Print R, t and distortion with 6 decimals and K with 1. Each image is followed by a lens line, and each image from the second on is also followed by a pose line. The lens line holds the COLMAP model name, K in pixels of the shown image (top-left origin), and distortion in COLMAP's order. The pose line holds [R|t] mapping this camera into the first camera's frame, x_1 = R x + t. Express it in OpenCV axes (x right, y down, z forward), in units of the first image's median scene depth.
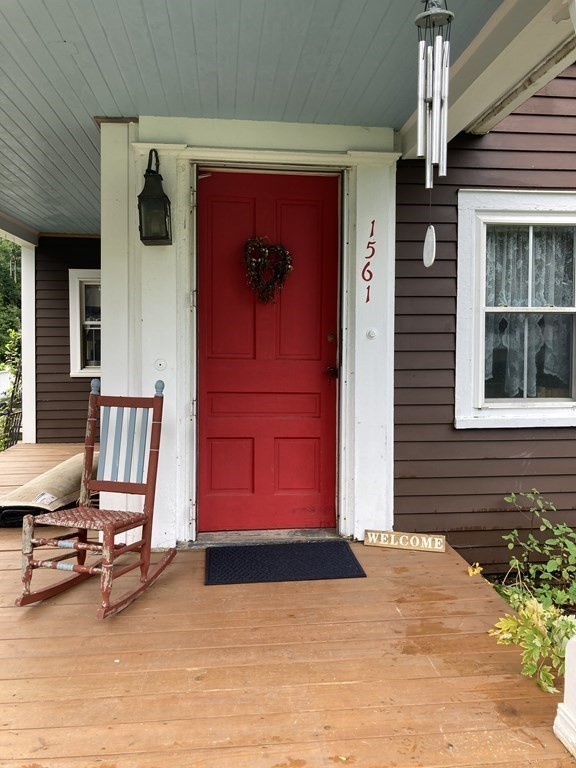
lens RADIAL K [[627.2, 0, 288.0], [0, 627.2, 384.0], [0, 0, 1]] dist [-0.008831, 0.047208]
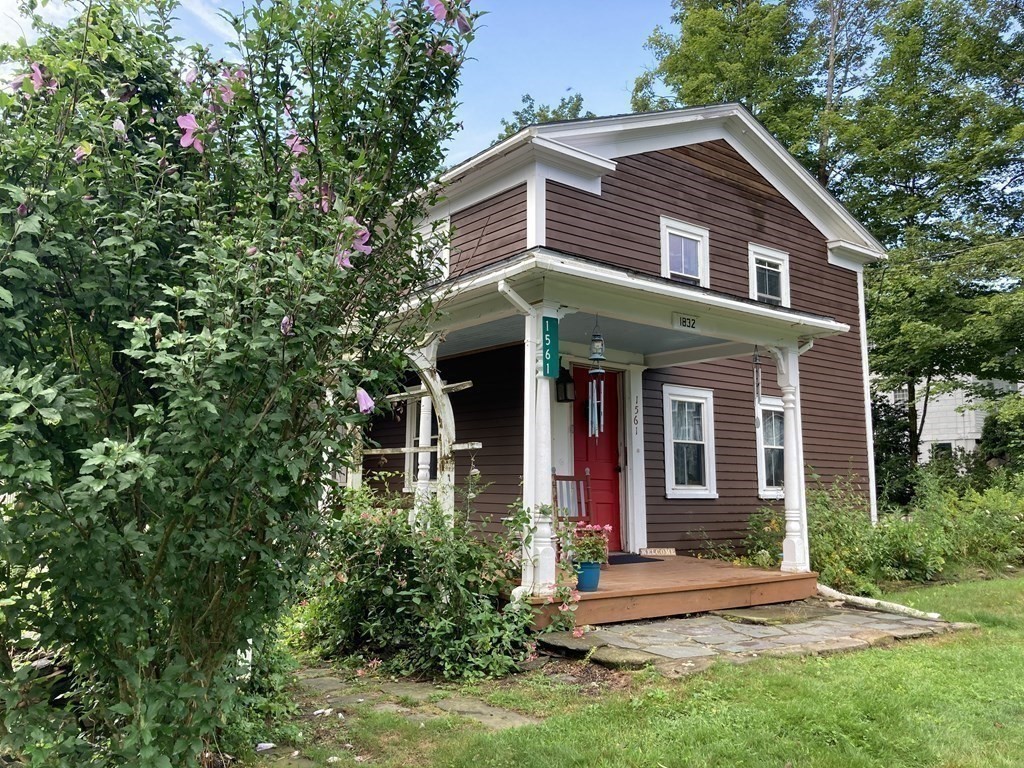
lens RADIAL K [[832.5, 0, 512.0], [0, 832.5, 384.0], [0, 0, 1]] dist [0.028186, -0.015061]
pose [[0.849512, 0.073261, 0.522458, -1.619221], [0.012963, 0.987114, -0.159494, 0.129552], [-0.527410, 0.142265, 0.837616, -1.073572]]
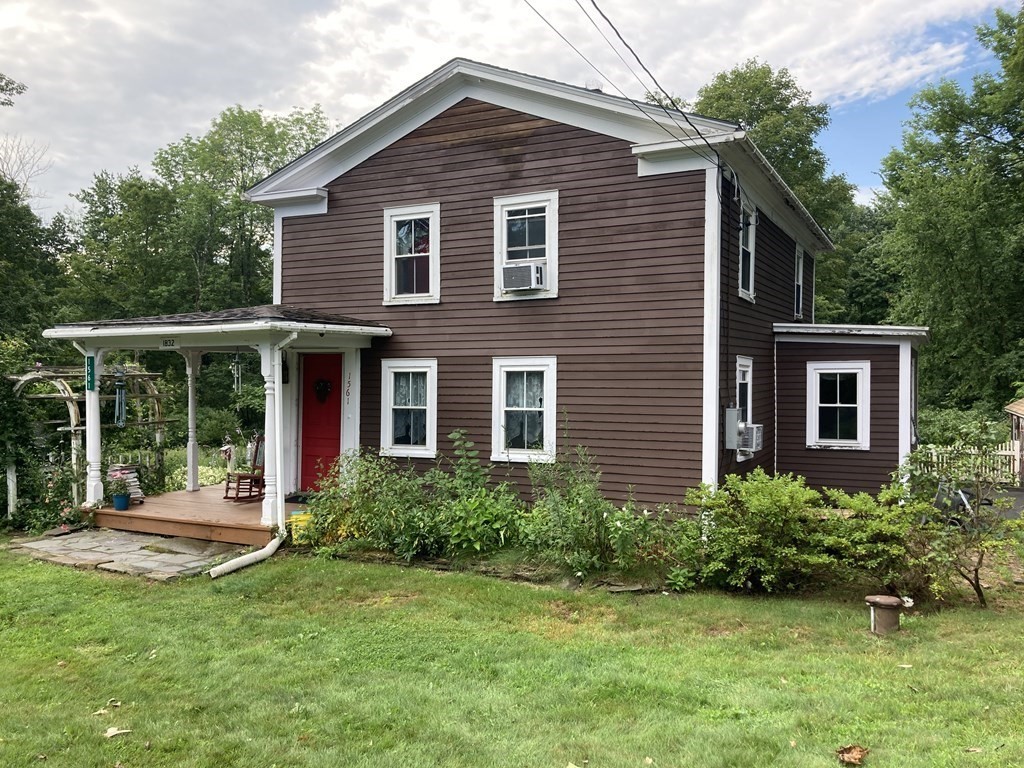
lens RADIAL K [[832.5, 0, 512.0], [0, 832.5, 384.0], [0, 0, 1]] dist [0.028186, -0.015061]
pose [[0.843860, 0.002255, -0.536558, 2.454301], [-0.019478, 0.999461, -0.026434, -0.134725], [0.536209, 0.032758, 0.843449, -1.479693]]
